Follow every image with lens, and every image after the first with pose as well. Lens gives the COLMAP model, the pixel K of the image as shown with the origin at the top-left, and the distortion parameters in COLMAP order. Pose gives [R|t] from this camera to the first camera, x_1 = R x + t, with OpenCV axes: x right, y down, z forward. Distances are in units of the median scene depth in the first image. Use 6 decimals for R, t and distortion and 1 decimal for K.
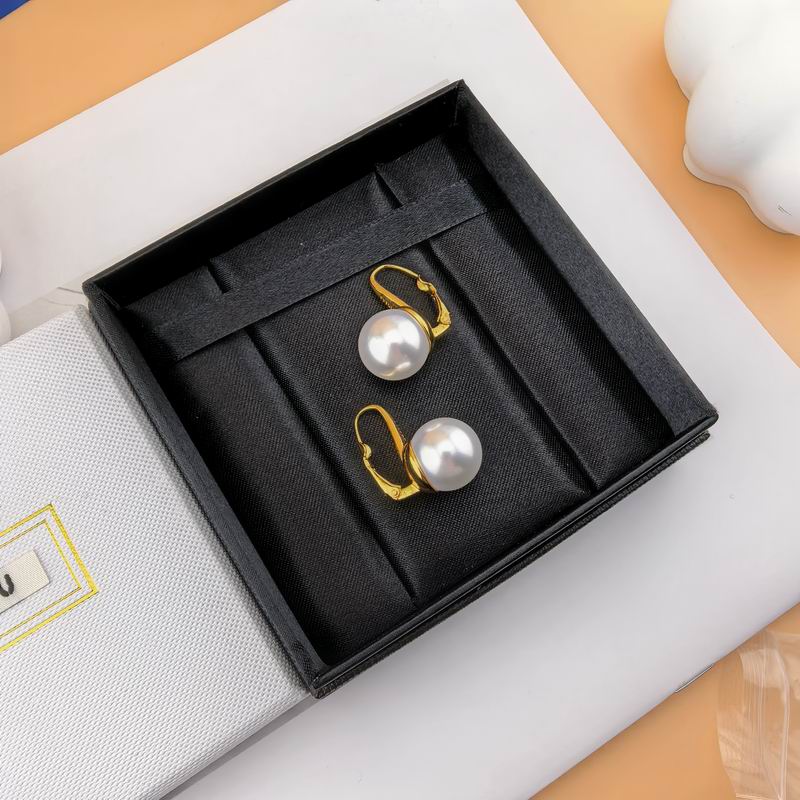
lens RADIAL K [[800.3, 0, 403.3], [0, 800.3, 398.7], [0, 0, 1]] dist [-0.011960, 0.039810]
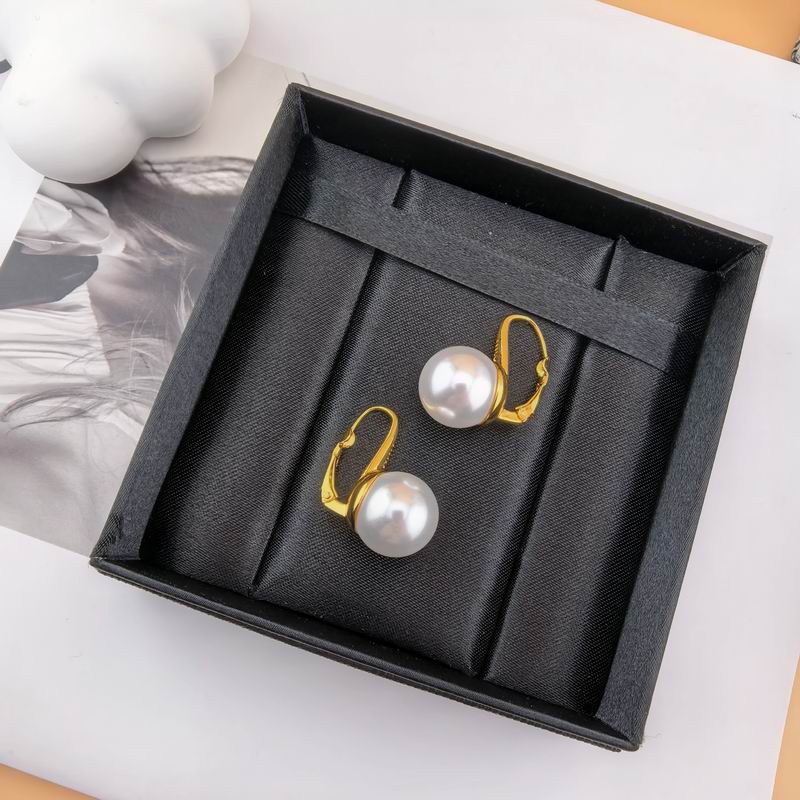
lens RADIAL K [[800.3, 0, 403.3], [0, 800.3, 398.7], [0, 0, 1]] dist [-0.011960, 0.039810]
pose [[0.627991, 0.765973, -0.137520, 0.075103], [-0.760978, 0.641406, 0.097529, -0.092832], [0.162911, 0.043403, 0.985686, 0.130829]]
